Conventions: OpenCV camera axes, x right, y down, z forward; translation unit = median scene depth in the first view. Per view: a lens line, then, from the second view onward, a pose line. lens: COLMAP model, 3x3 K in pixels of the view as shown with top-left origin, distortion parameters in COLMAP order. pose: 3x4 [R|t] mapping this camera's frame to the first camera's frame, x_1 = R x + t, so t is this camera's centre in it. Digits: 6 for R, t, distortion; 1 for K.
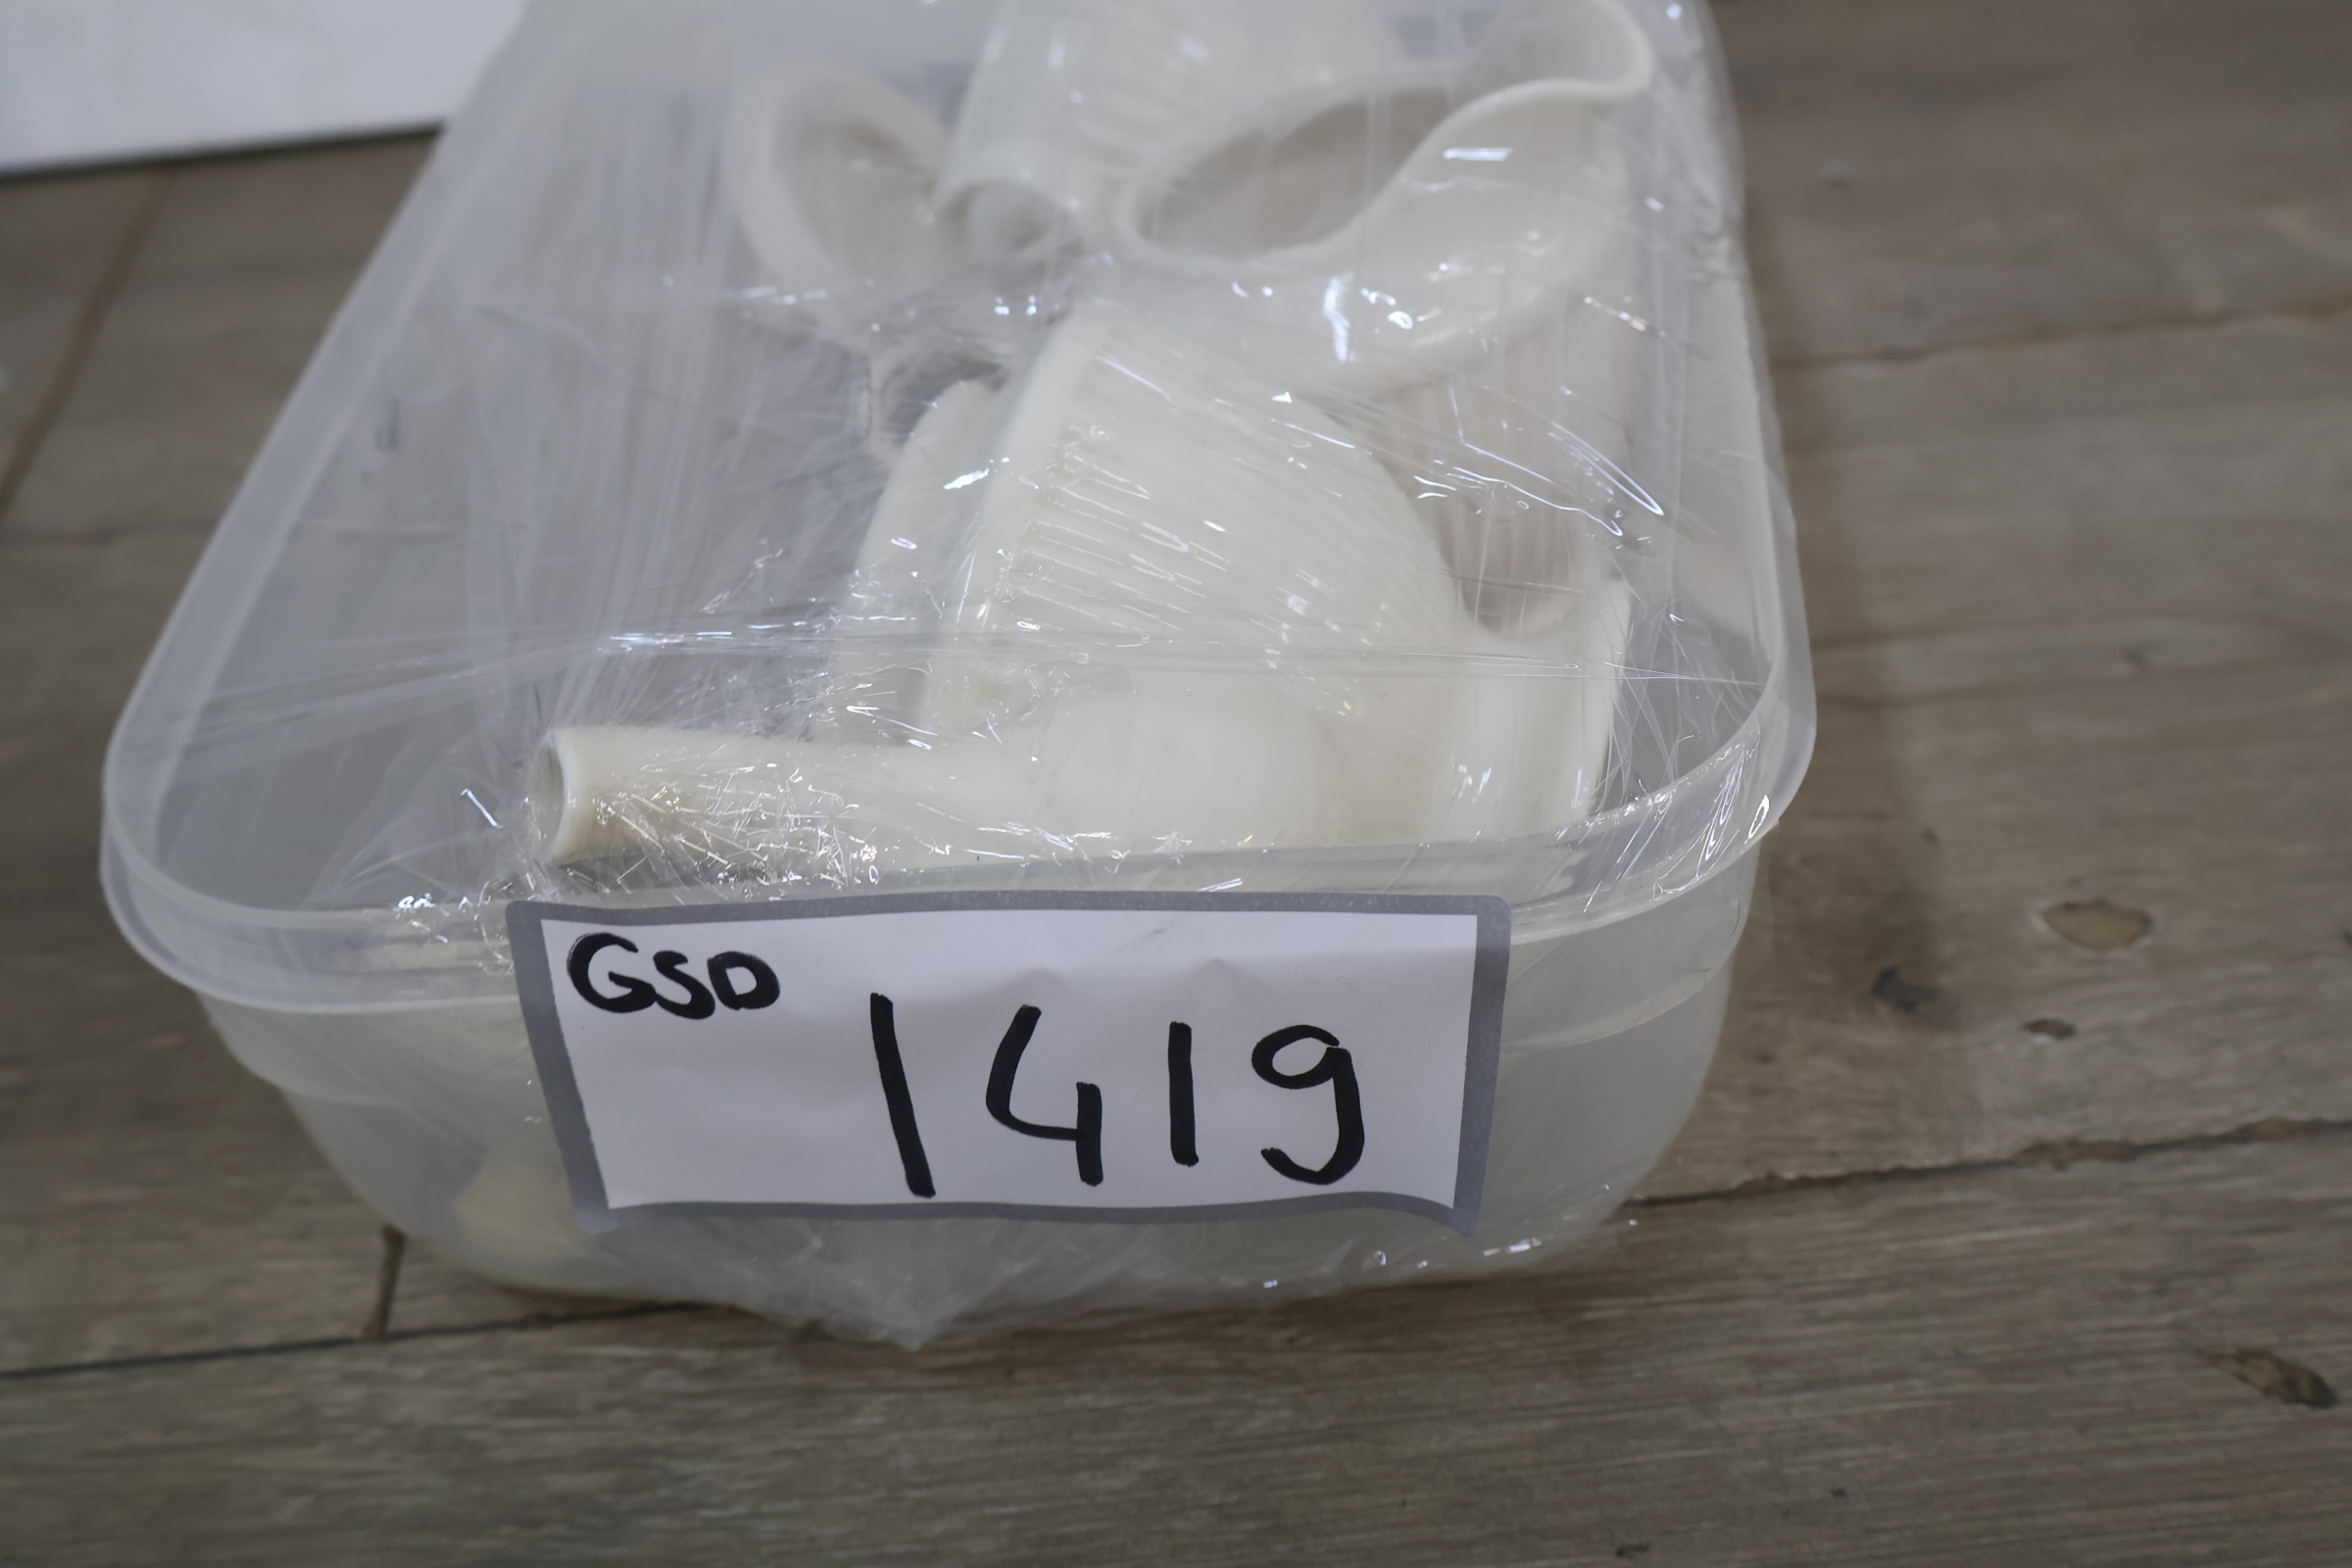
lens RADIAL K [[2471.0, 0, 1176.0], [0, 2471.0, 784.0], [0, 0, 1]] dist [0.003655, 0.007015]
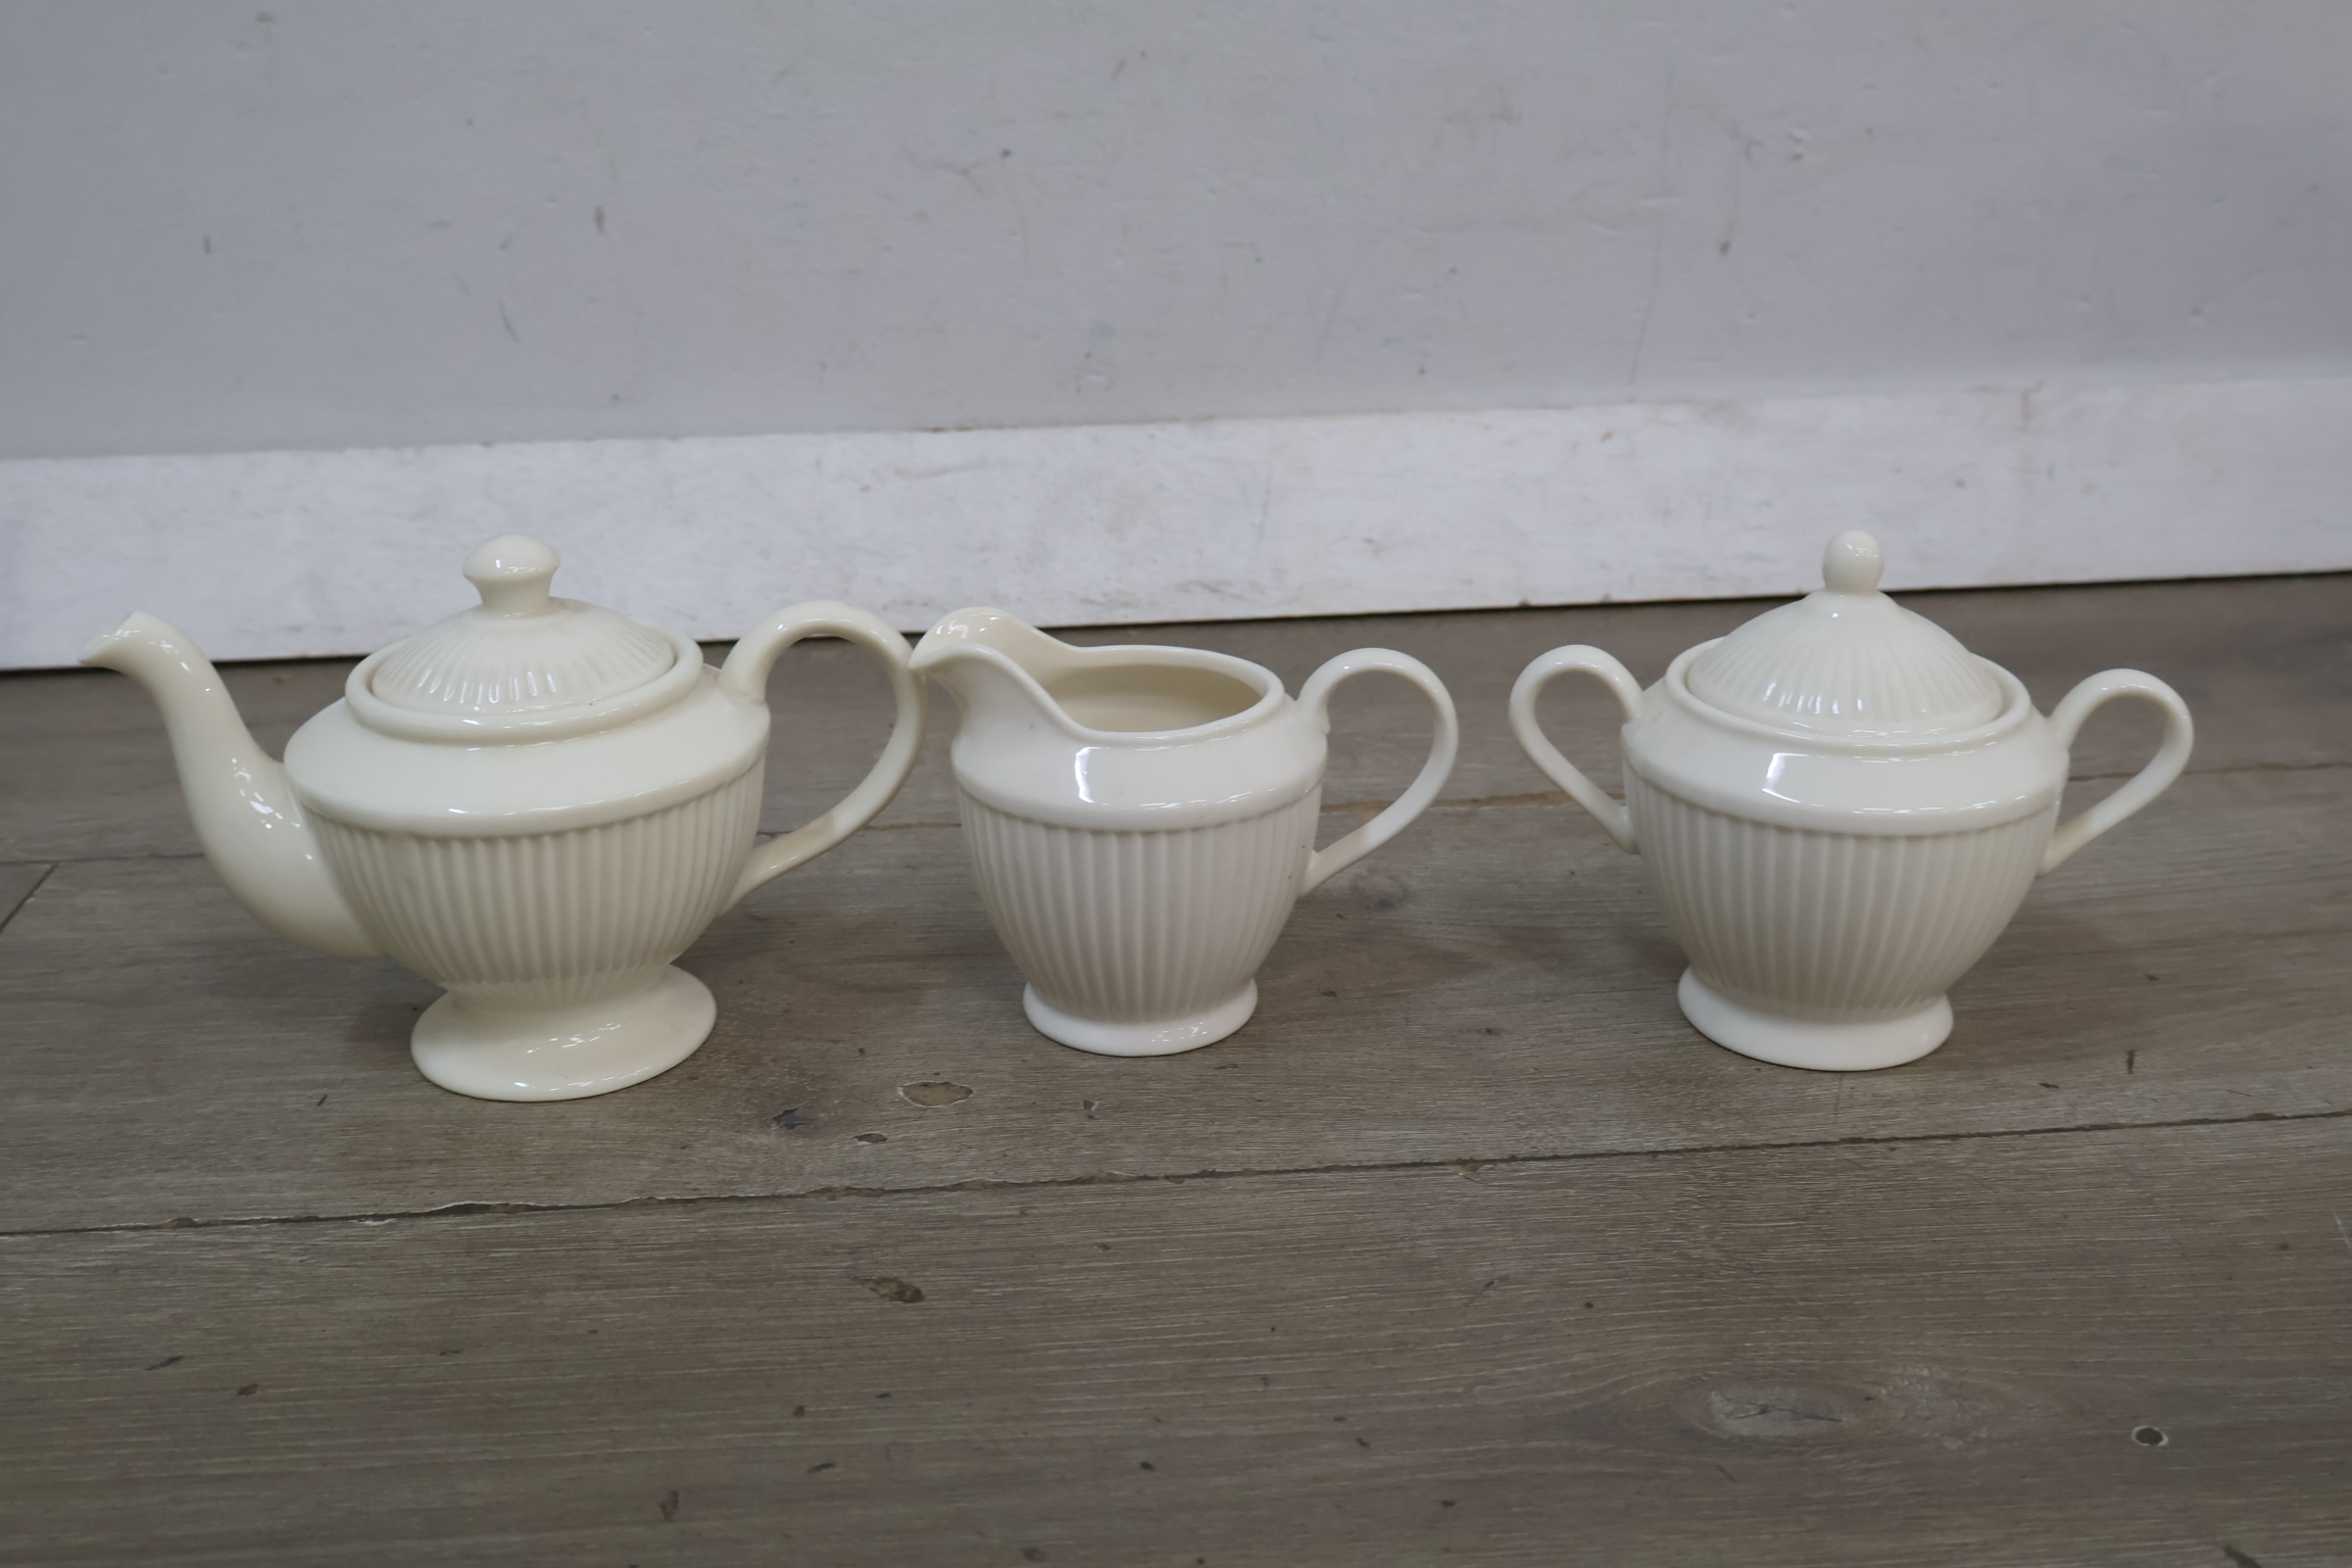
lens RADIAL K [[2471.0, 0, 1176.0], [0, 2471.0, 784.0], [0, 0, 1]] dist [0.003655, 0.007015]
pose [[0.998474, 0.054244, 0.010369, 0.589553], [-0.047696, 0.941641, -0.333222, 0.453447], [-0.027839, 0.332219, 0.942791, -0.616232]]
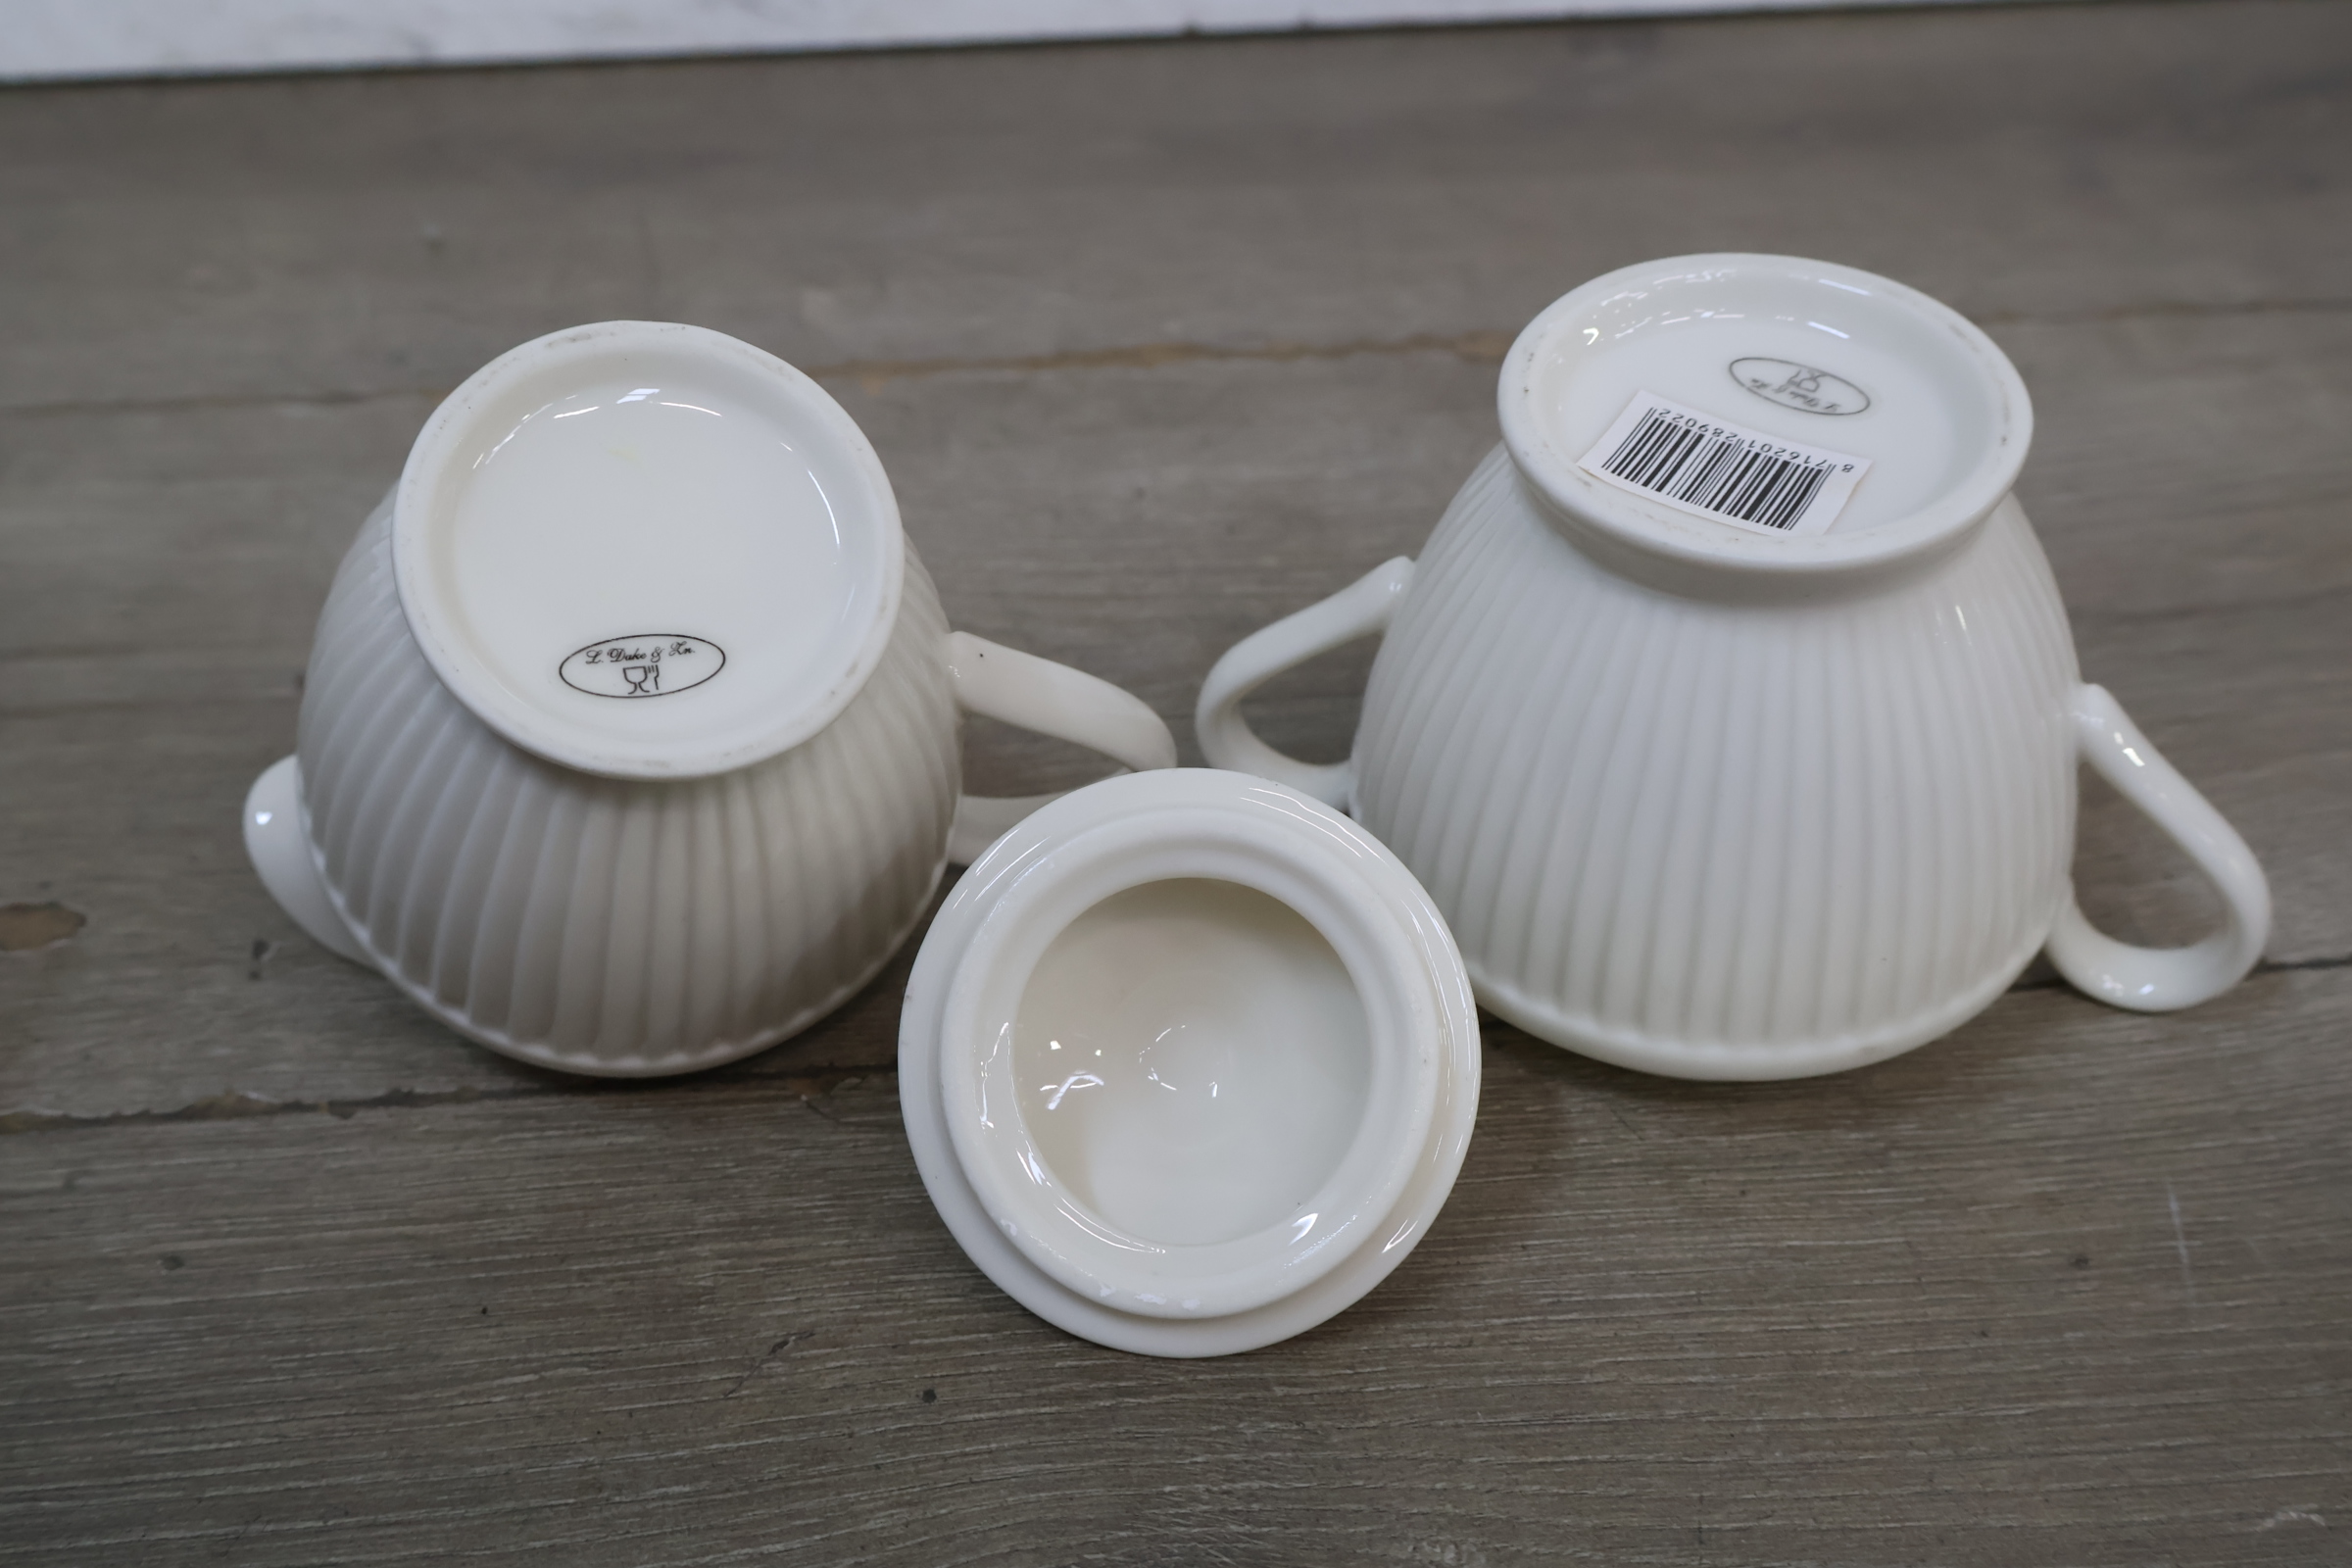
lens RADIAL K [[2471.0, 0, 1176.0], [0, 2471.0, 784.0], [0, 0, 1]] dist [0.003655, 0.007015]
pose [[0.997439, 0.046927, 0.053967, 0.916274], [-0.042941, 0.996422, -0.072800, 0.062788], [-0.057191, 0.070296, 0.995885, -0.003459]]
